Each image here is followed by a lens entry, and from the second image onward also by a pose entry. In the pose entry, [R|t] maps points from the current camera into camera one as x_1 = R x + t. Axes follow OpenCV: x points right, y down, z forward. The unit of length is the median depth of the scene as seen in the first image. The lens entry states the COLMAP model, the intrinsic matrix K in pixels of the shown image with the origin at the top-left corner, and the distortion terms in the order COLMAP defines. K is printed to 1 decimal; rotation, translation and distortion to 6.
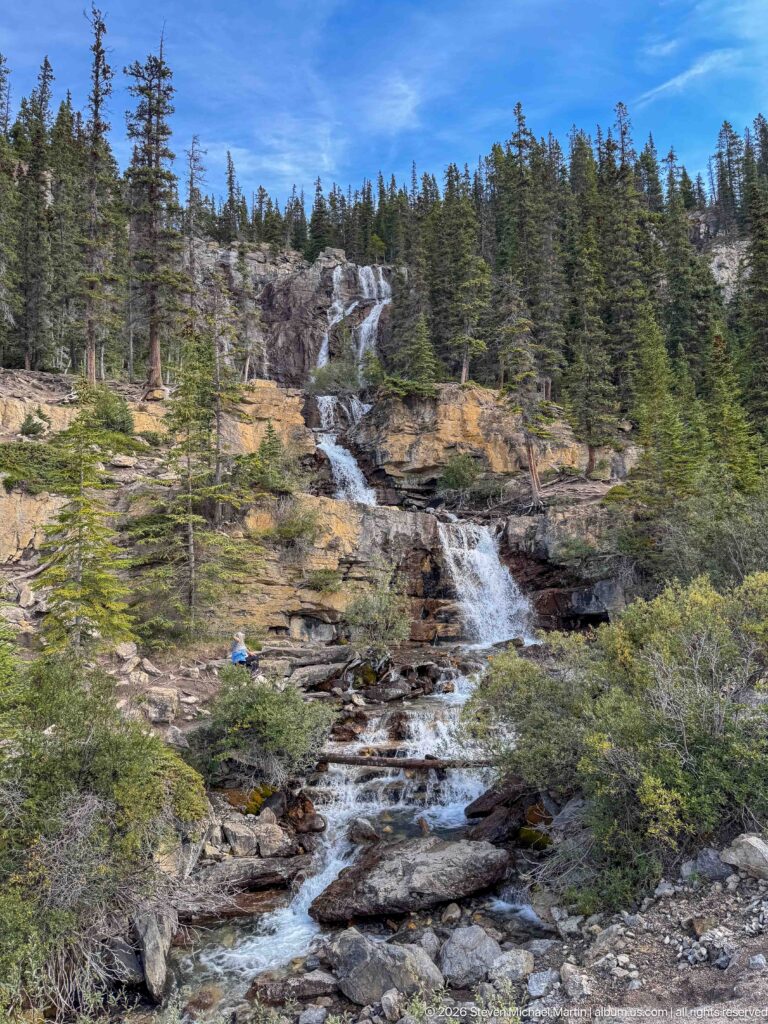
lens RADIAL K [[725.7, 0, 384.0], [0, 725.7, 512.0], [0, 0, 1]] dist [0.121397, -0.243841]
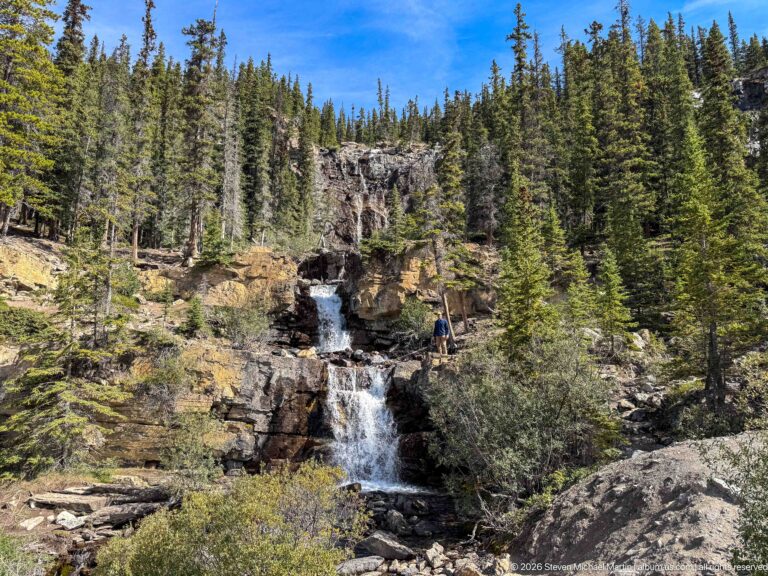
lens RADIAL K [[544.2, 0, 384.0], [0, 544.2, 288.0], [0, 0, 1]] dist [0.121397, -0.243841]
pose [[0.957089, -0.031452, -0.288081, 0.395603], [0.007030, 0.996320, -0.085420, -0.033584], [0.289707, 0.079730, 0.953789, 0.204252]]
